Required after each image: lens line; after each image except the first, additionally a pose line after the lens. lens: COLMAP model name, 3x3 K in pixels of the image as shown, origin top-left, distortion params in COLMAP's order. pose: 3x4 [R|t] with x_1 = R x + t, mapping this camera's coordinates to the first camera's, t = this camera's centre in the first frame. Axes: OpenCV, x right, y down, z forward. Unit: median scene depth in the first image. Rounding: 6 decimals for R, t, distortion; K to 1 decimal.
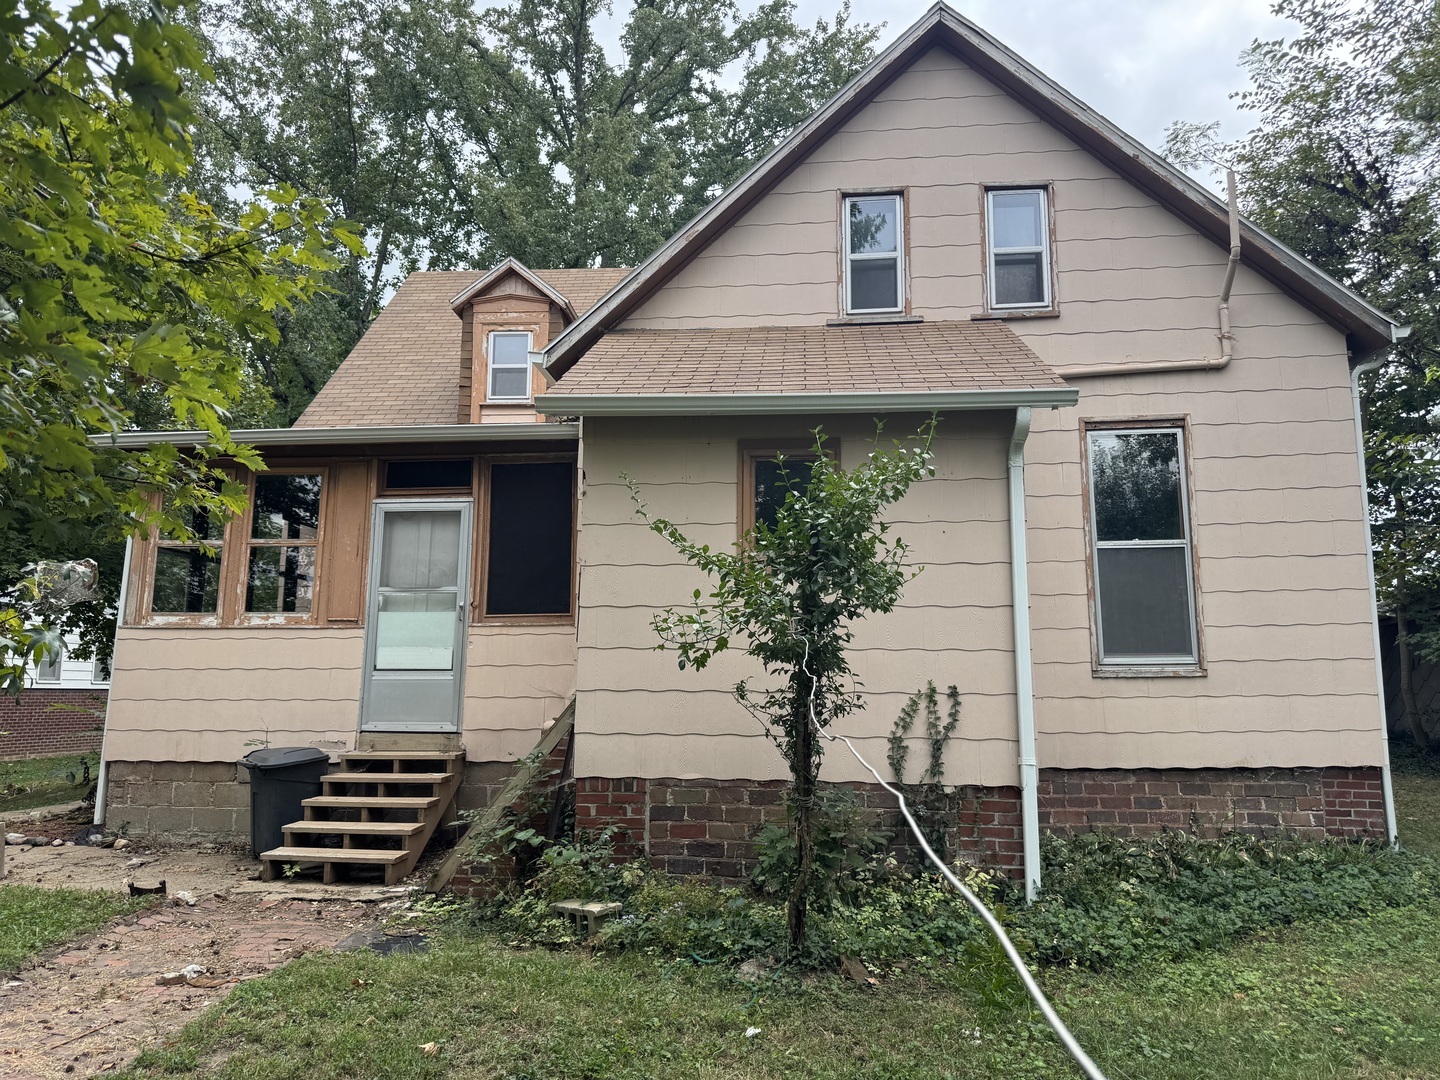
lens RADIAL K [[1025.4, 0, 720.0], [0, 1025.4, 540.0], [0, 0, 1]] dist [0.000755, -0.001802]
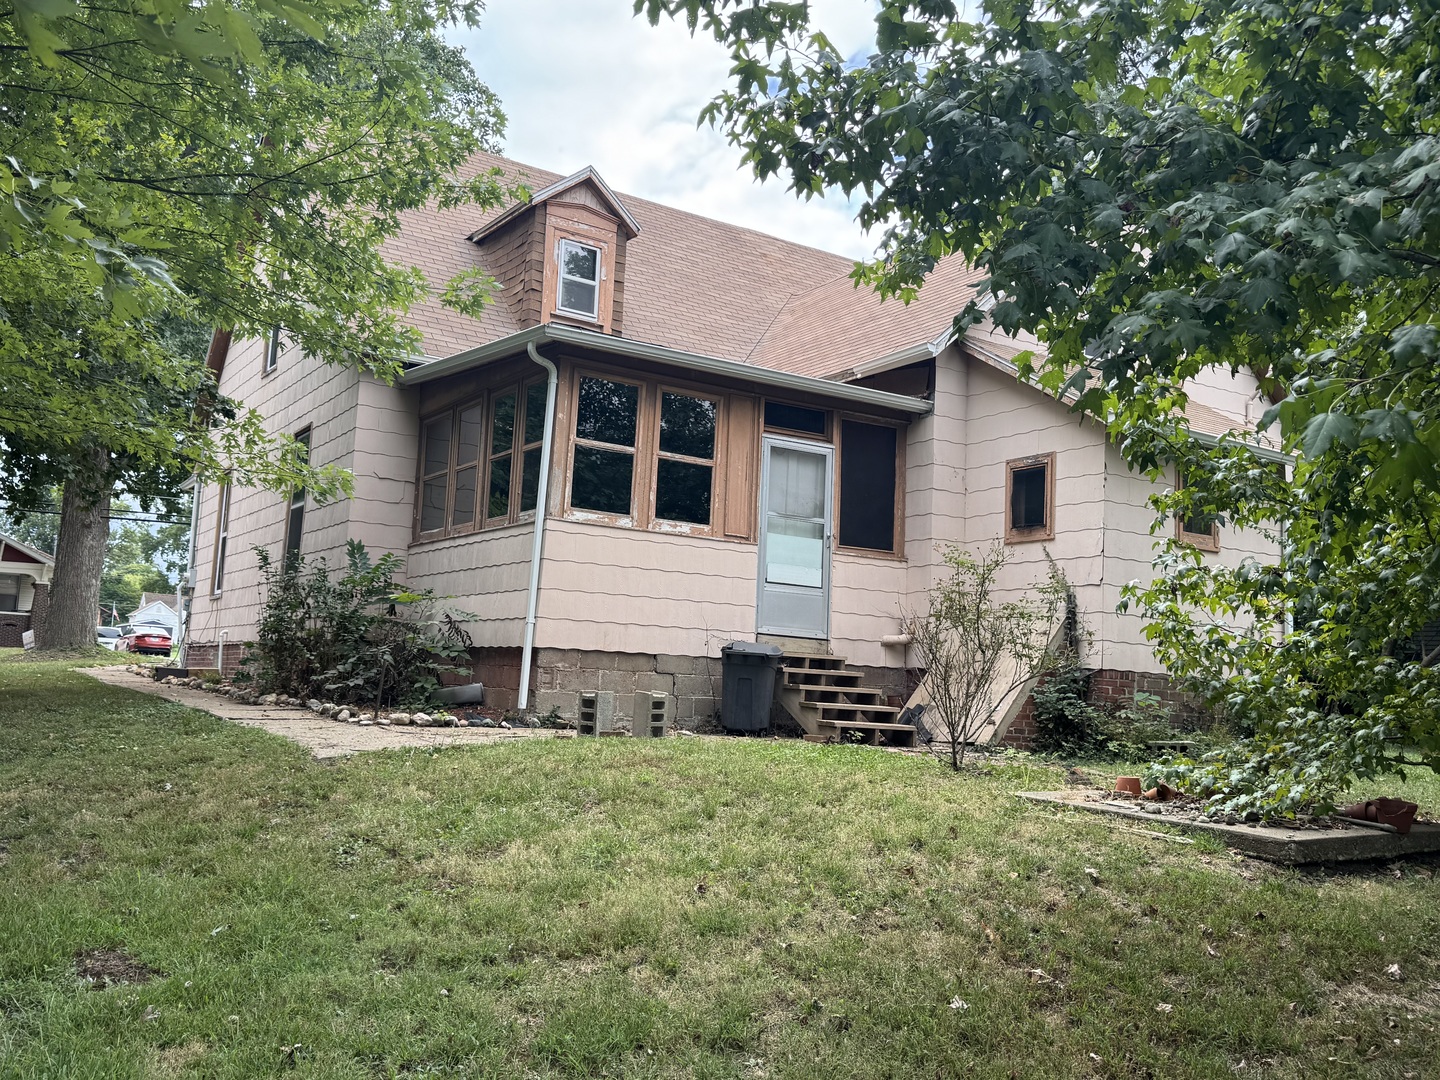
lens RADIAL K [[1286.9, 0, 720.0], [0, 1286.9, 540.0], [0, 0, 1]] dist [0.100693, 0.000628]
pose [[0.795323, 0.107402, 0.596596, -1.223489], [-0.136765, 0.990595, 0.003991, 0.078936], [-0.590557, -0.084767, 0.802532, -0.130446]]
